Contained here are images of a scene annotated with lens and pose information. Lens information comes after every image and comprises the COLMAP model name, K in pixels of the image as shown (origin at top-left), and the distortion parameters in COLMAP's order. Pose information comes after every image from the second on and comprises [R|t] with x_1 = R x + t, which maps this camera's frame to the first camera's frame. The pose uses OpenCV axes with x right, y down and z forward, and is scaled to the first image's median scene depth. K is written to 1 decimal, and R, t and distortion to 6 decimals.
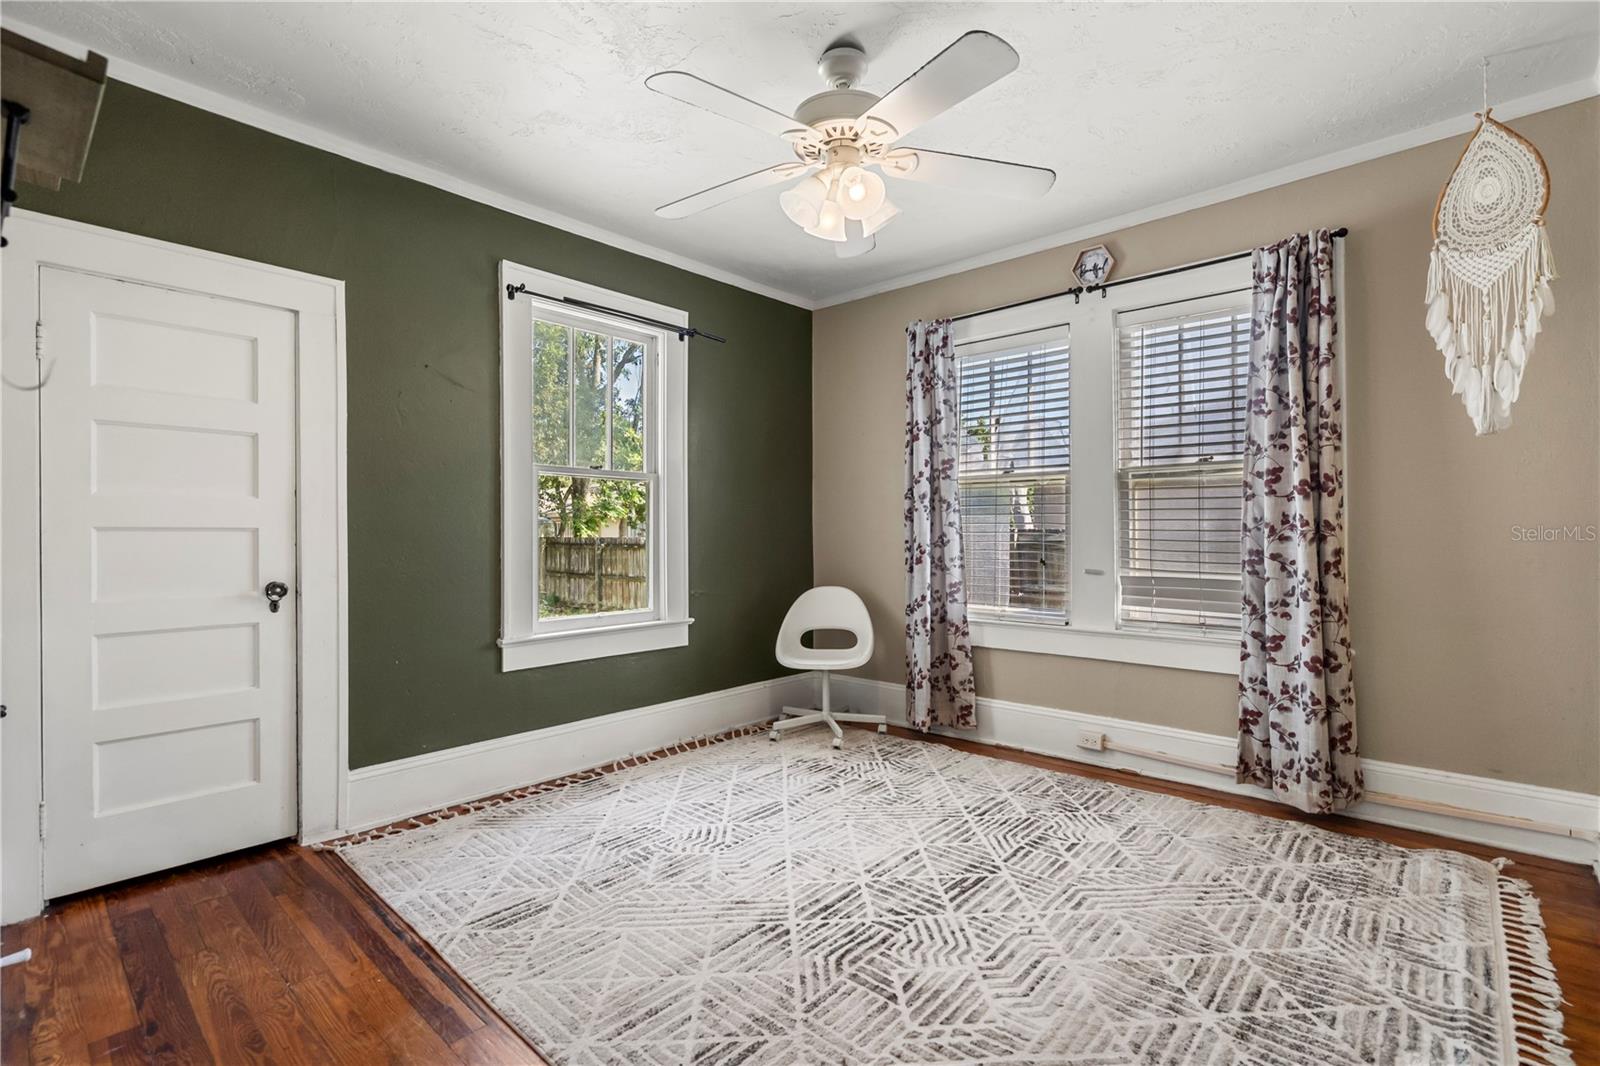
lens RADIAL K [[736.4, 0, 799.7], [0, 736.4, 530.4], [0, 0, 1]] dist [-0.009184, -0.000936]
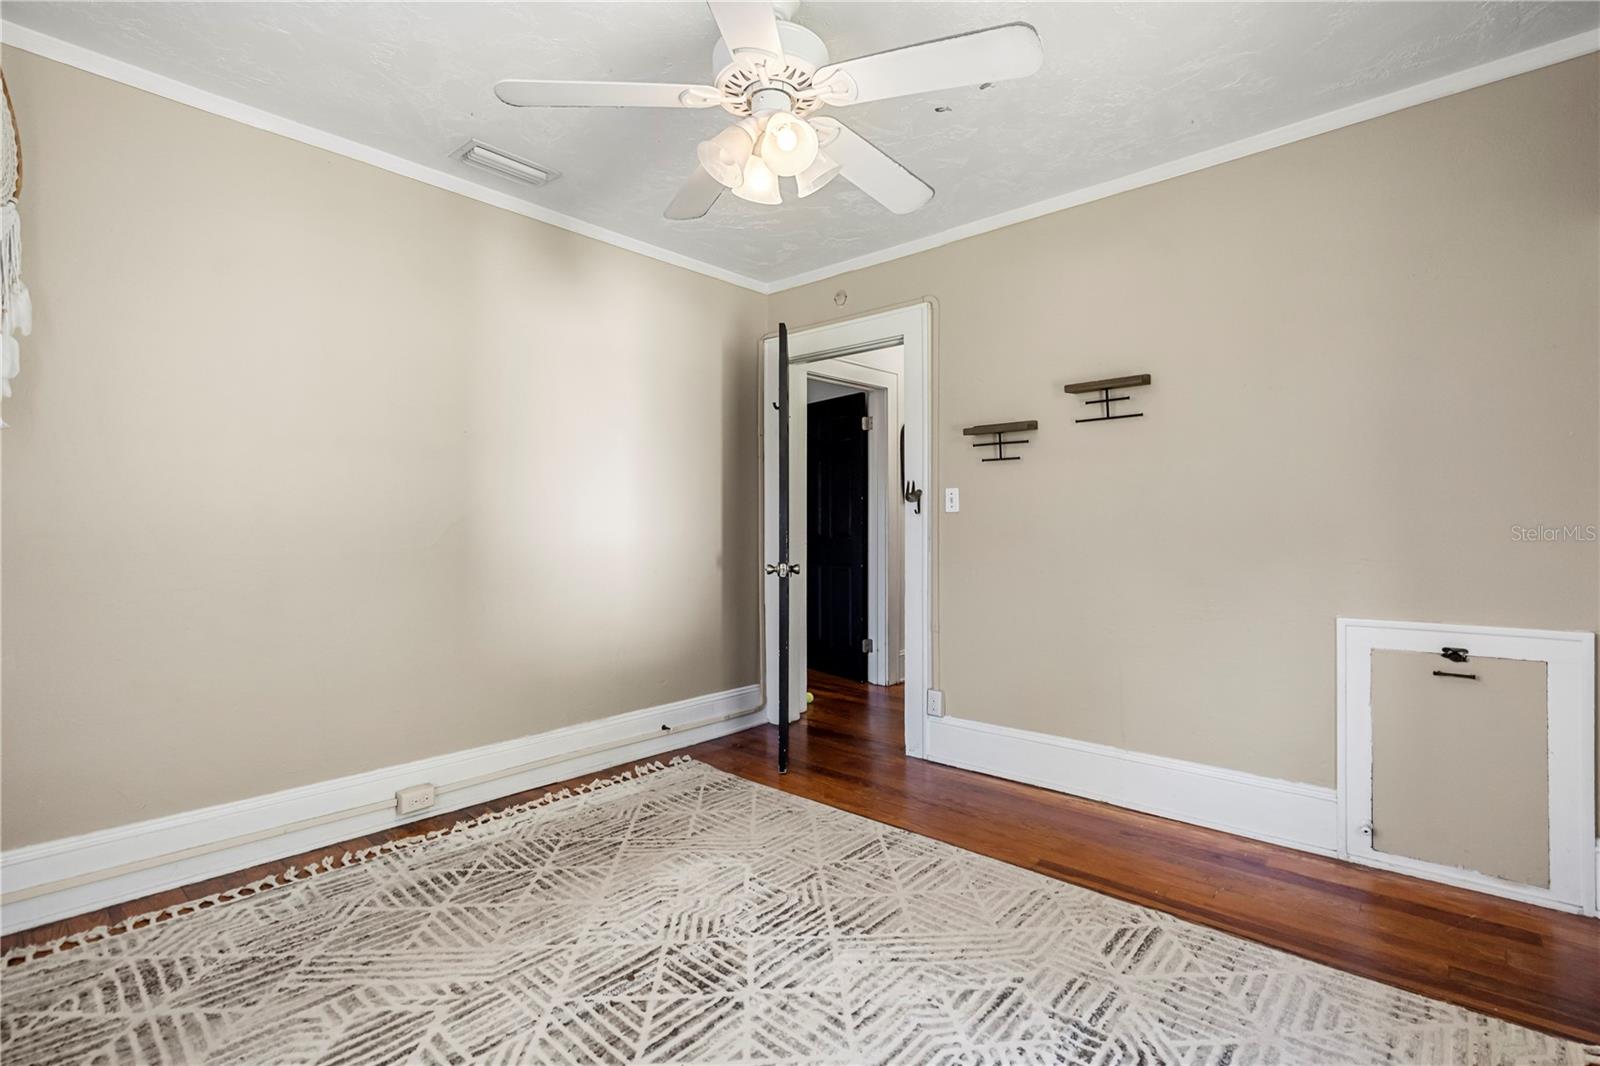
lens RADIAL K [[736.4, 0, 799.8], [0, 736.4, 531.1], [0, 0, 1]] dist [-0.009184, -0.000936]
pose [[-0.999926, 0.007509, -0.009593, 0.041282], [0.007514, 0.999972, -0.000503, -0.008747], [0.009589, -0.000575, -0.999954, 2.031910]]
